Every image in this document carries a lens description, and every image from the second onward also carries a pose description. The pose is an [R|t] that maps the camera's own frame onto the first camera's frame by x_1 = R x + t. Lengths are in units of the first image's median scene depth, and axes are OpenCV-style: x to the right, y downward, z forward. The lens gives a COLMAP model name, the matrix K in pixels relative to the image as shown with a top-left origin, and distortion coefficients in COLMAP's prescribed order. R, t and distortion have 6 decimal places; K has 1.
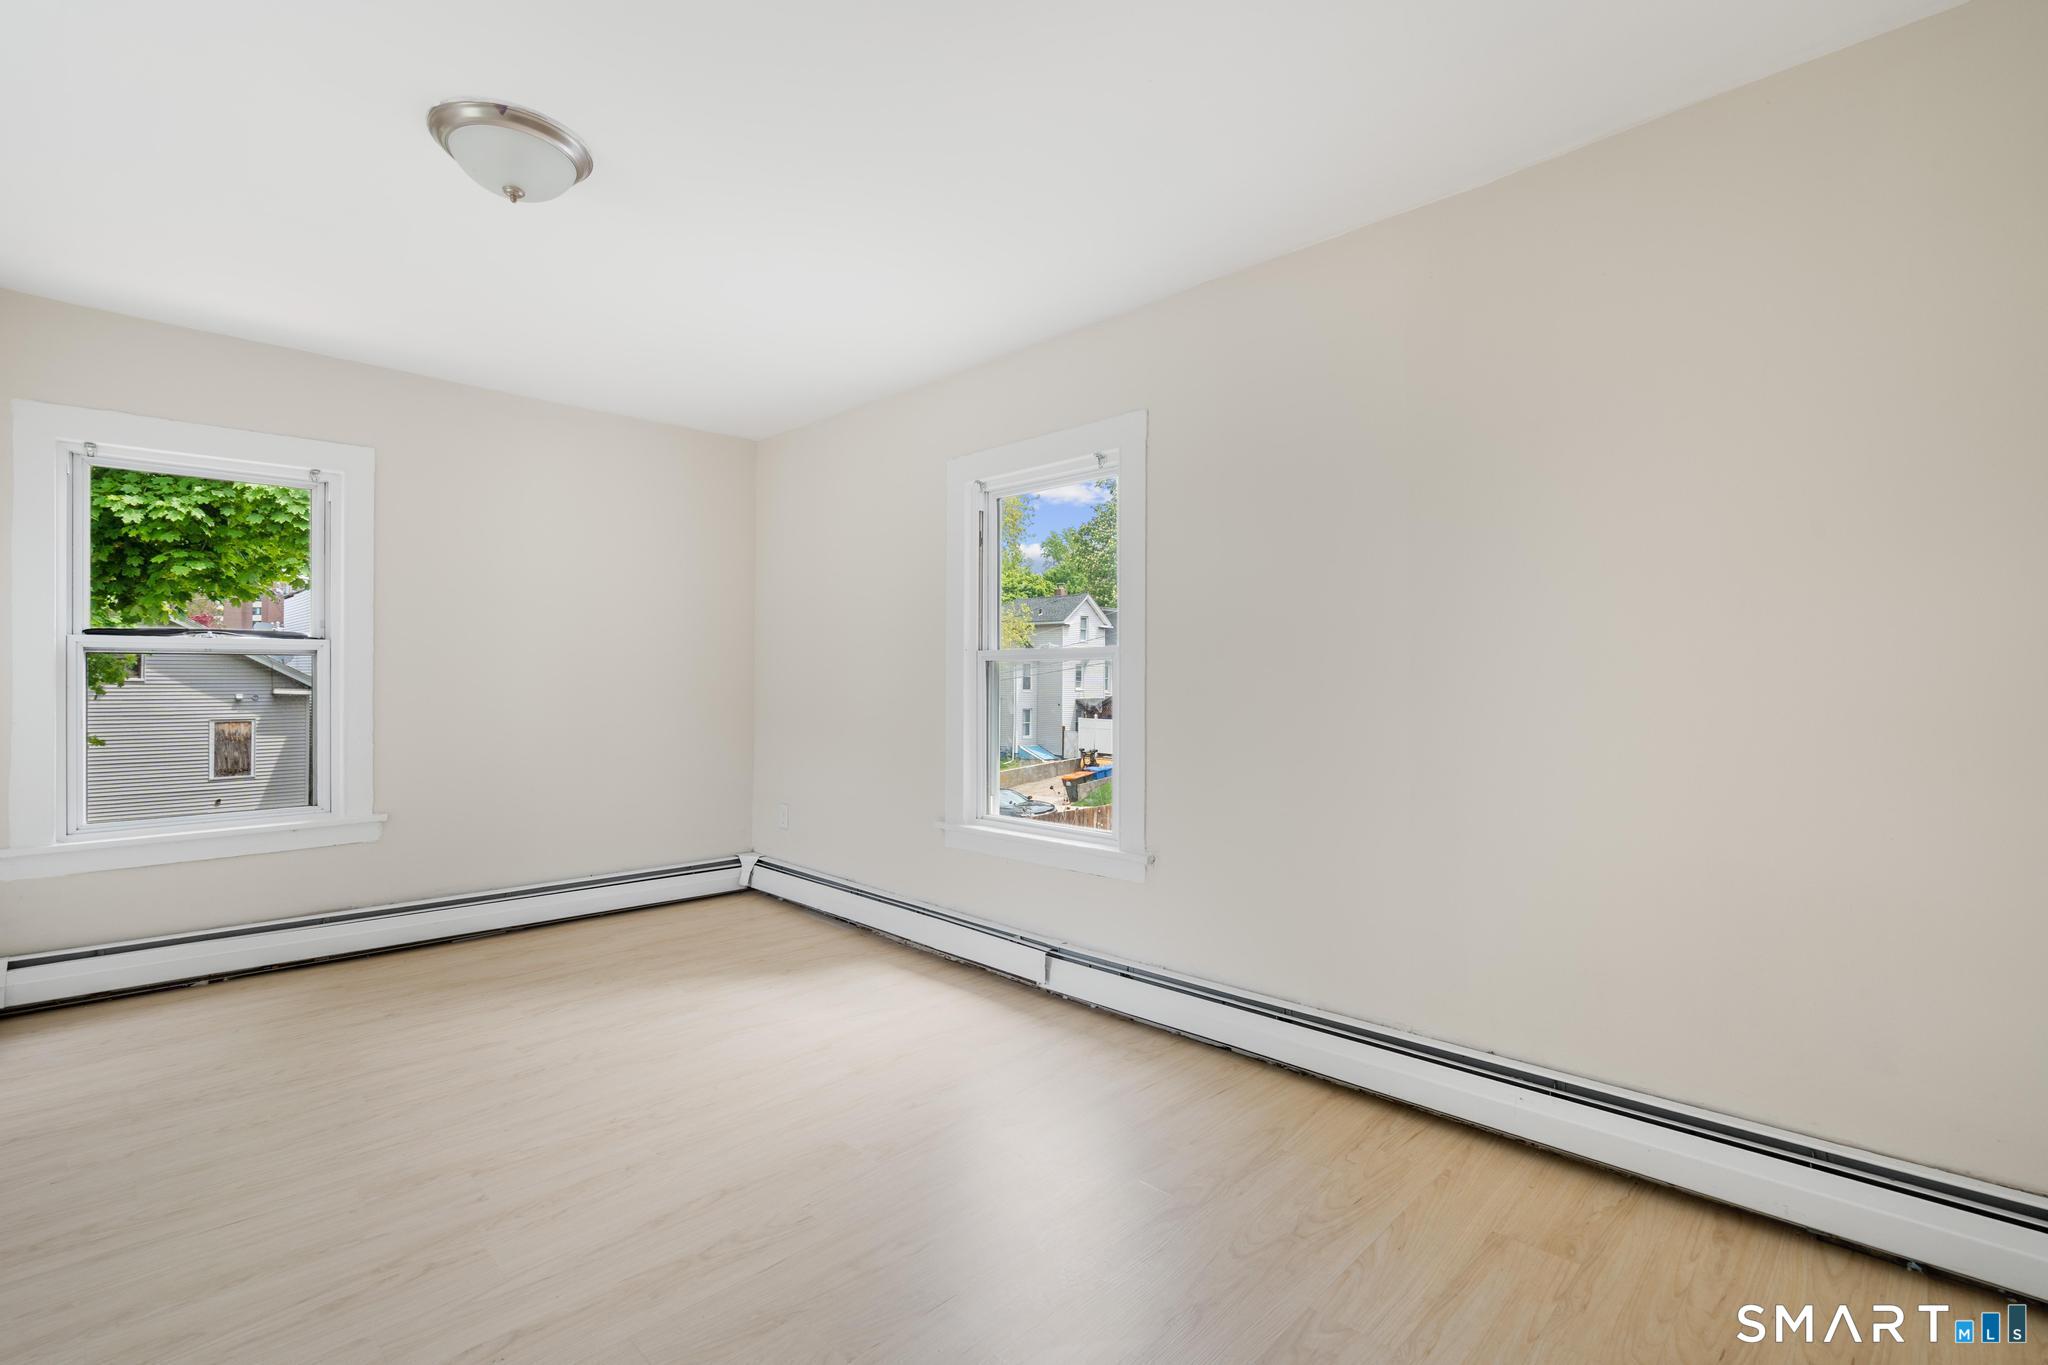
lens RADIAL K [[978.6, 0, 1024.0], [0, 978.6, 682.5], [0, 0, 1]] dist [-0.002327, 0.000756]
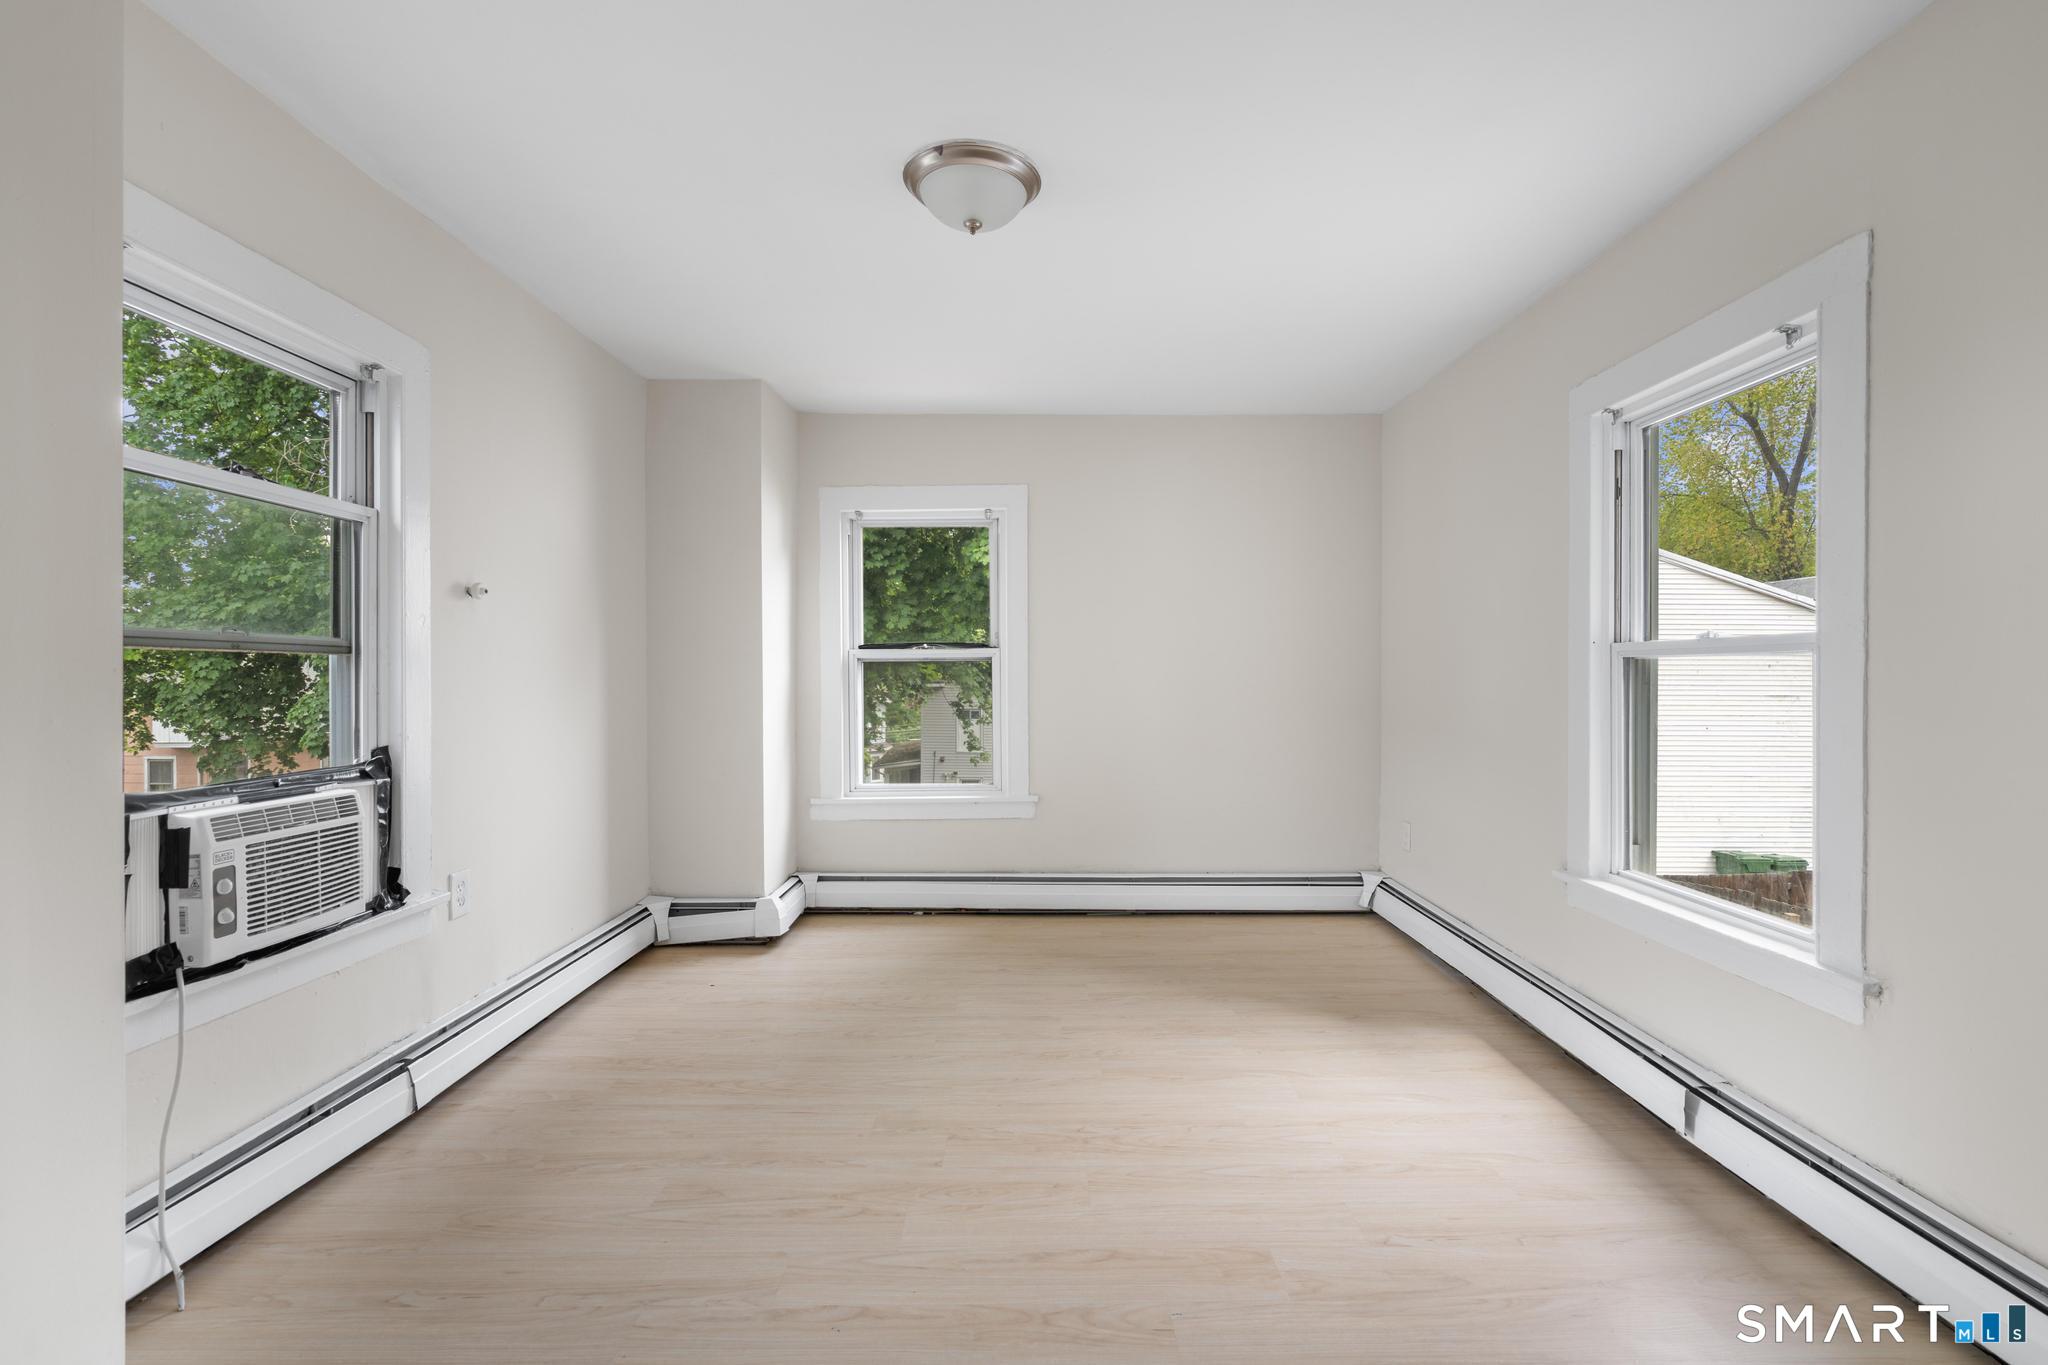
lens RADIAL K [[949.6, 0, 1024.0], [0, 949.6, 682.5], [0, 0, 1]] dist [-0.004528, 0.001290]
pose [[0.696212, 0.002834, -0.717831, 0.171500], [0.000174, 0.999992, 0.004117, -0.006864], [0.717836, -0.002991, 0.696206, 0.217269]]
